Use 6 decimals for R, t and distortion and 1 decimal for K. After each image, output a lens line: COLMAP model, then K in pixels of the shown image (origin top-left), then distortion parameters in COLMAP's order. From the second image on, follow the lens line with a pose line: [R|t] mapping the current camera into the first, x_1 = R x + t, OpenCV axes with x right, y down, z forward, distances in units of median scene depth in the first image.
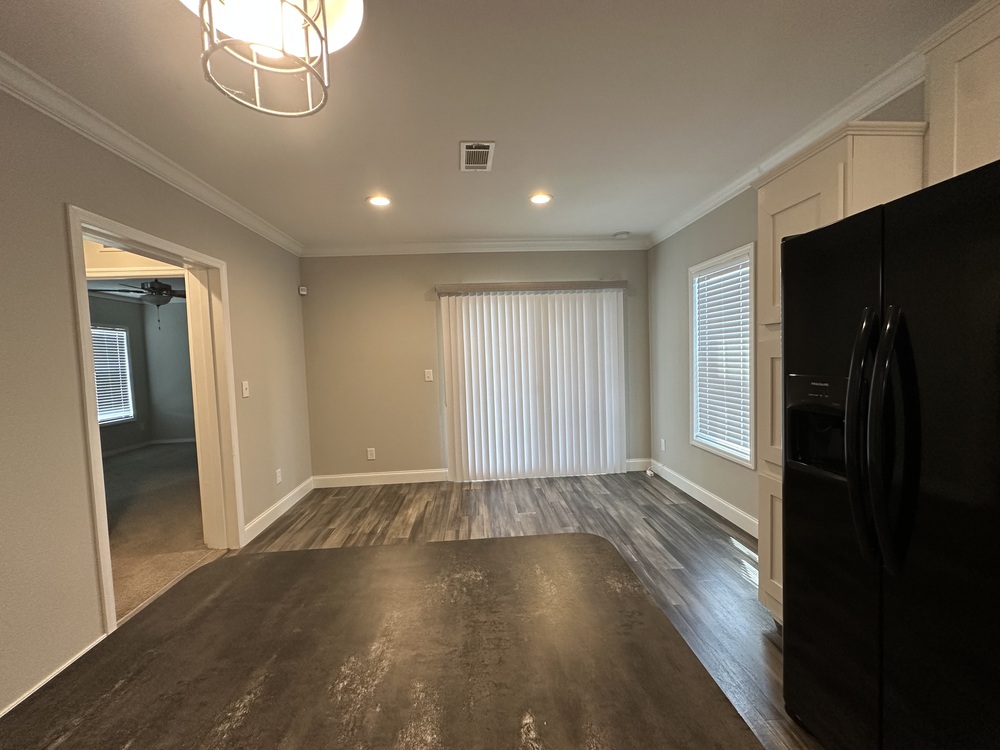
lens RADIAL K [[401.7, 0, 500.0], [0, 401.7, 375.0], [0, 0, 1]] dist [-0.001702, 0.000284]
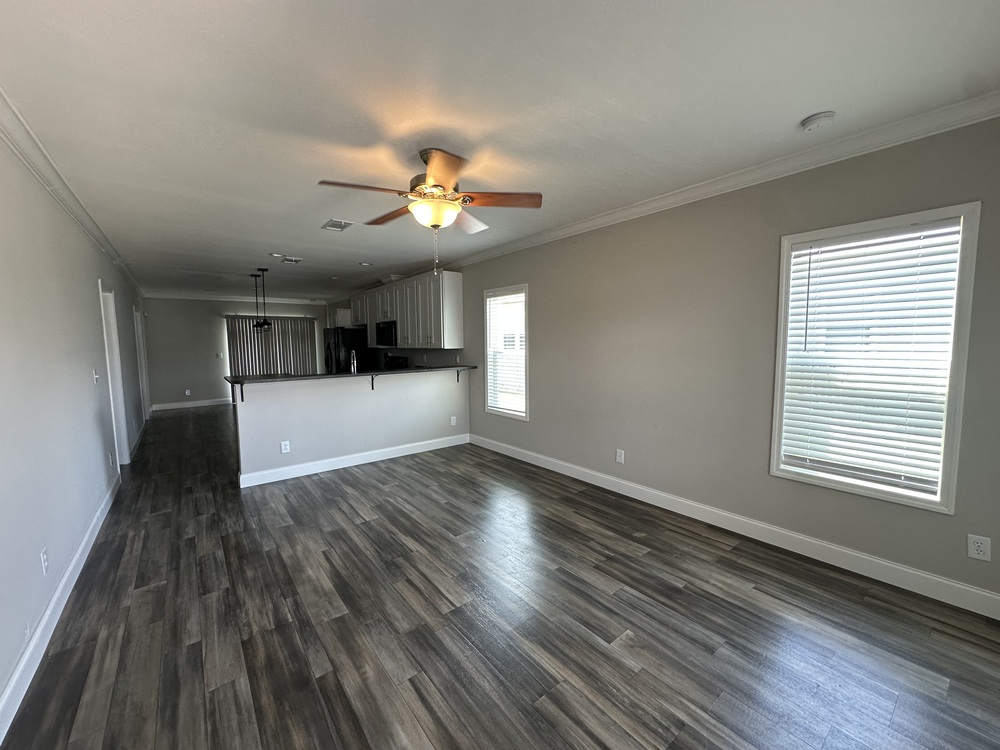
lens RADIAL K [[401.7, 0, 500.0], [0, 401.7, 375.0], [0, 0, 1]] dist [-0.001702, 0.000284]
pose [[0.822244, -0.021225, 0.568739, -0.357047], [0.011775, 0.999725, 0.020285, -0.031188], [-0.569013, -0.009982, 0.822268, 0.606280]]
